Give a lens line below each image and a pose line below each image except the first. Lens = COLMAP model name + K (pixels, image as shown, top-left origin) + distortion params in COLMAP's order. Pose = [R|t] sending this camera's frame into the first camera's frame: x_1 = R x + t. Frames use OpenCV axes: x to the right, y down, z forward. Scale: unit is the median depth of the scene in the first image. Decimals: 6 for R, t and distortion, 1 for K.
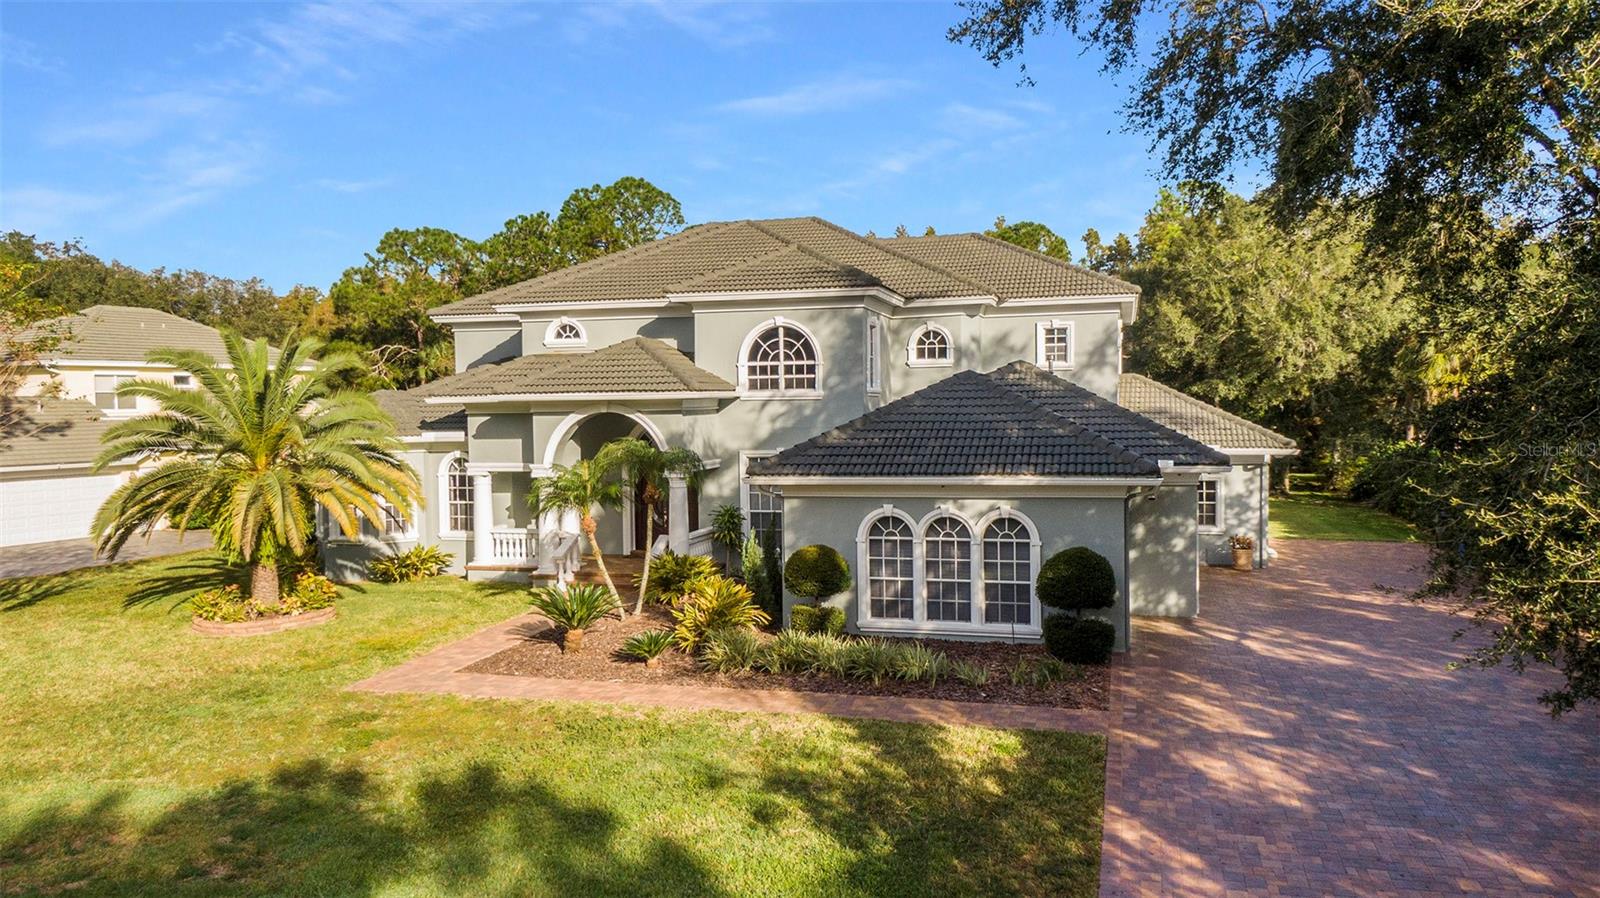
lens RADIAL K [[1158.9, 0, 798.8], [0, 1158.9, 447.9], [0, 0, 1]] dist [0.005716, -0.012535]
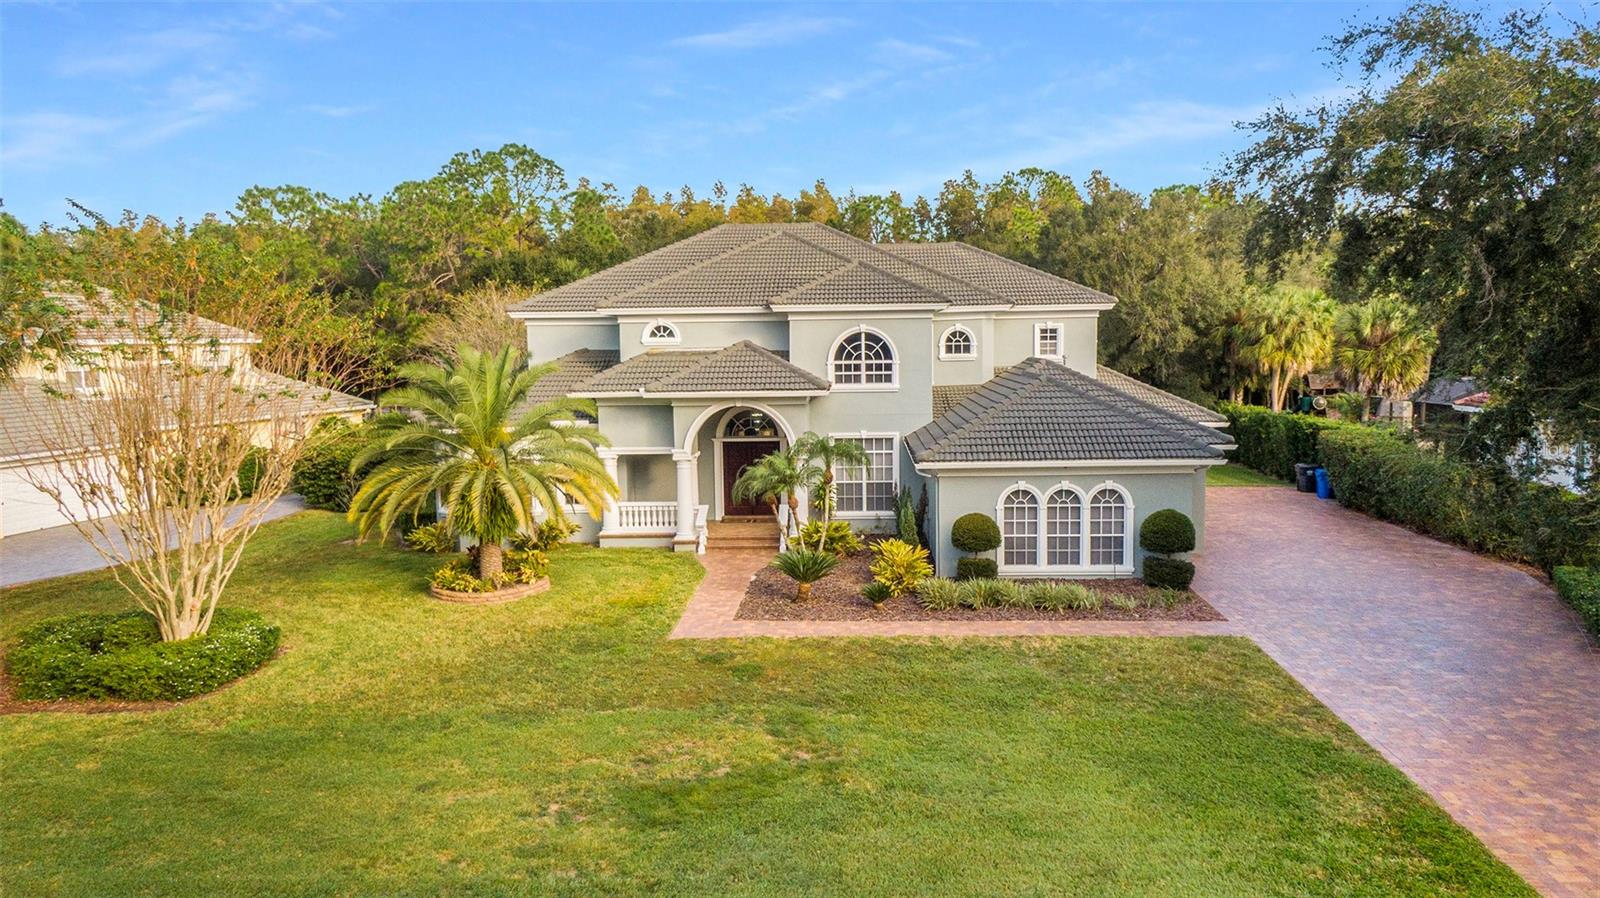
lens RADIAL K [[1158.9, 0, 800.6], [0, 1158.9, 451.2], [0, 0, 1]] dist [0.005716, -0.012535]
pose [[0.974890, -0.023007, 0.221496, -0.355690], [0.010438, 0.998277, 0.057748, -0.050135], [-0.222442, -0.053986, 0.973450, -0.192295]]
